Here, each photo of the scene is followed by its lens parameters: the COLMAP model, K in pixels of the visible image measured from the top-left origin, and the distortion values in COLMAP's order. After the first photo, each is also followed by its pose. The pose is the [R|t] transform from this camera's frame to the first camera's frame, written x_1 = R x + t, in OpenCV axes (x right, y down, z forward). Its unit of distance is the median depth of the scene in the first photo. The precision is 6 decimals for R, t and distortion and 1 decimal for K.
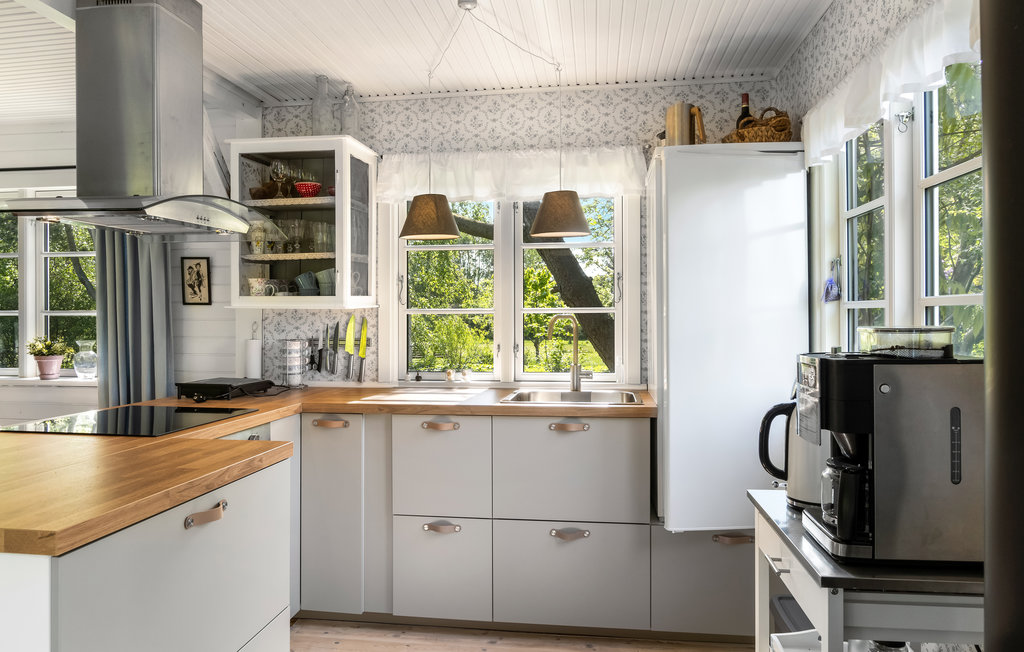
lens RADIAL K [[678.8, 0, 512.0], [0, 678.8, 326.0], [0, 0, 1]] dist [-0.000502, -0.000169]
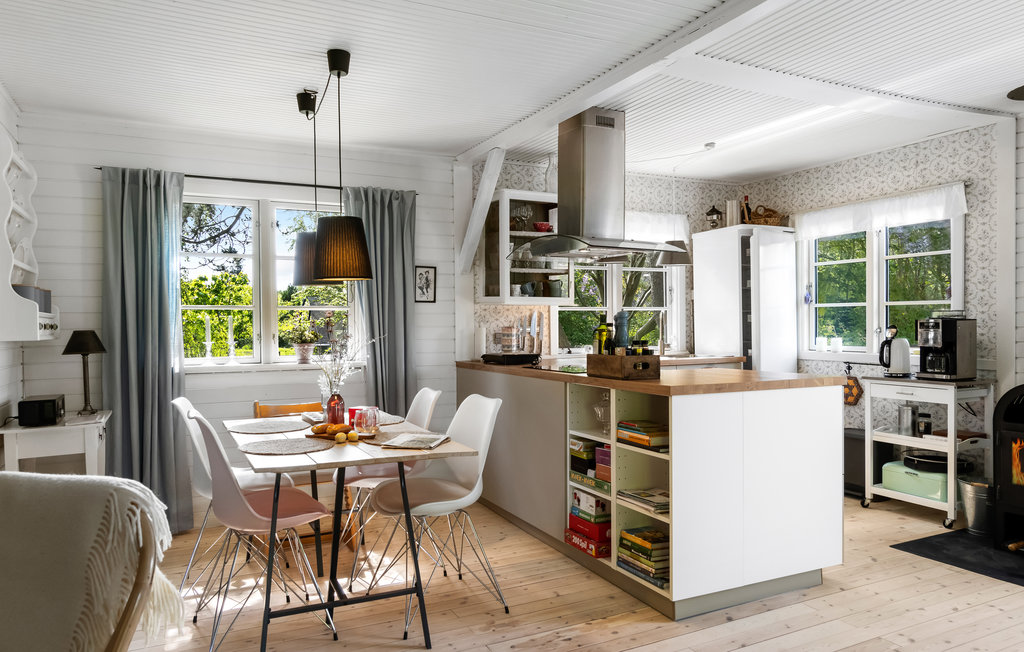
lens RADIAL K [[678.8, 0, 512.0], [0, 678.8, 326.0], [0, 0, 1]] dist [-0.000502, -0.000169]
pose [[0.831086, -0.008093, 0.556085, -1.065269], [0.013597, 0.999891, -0.005770, 0.024641], [-0.555978, 0.012356, 0.831105, -0.191585]]
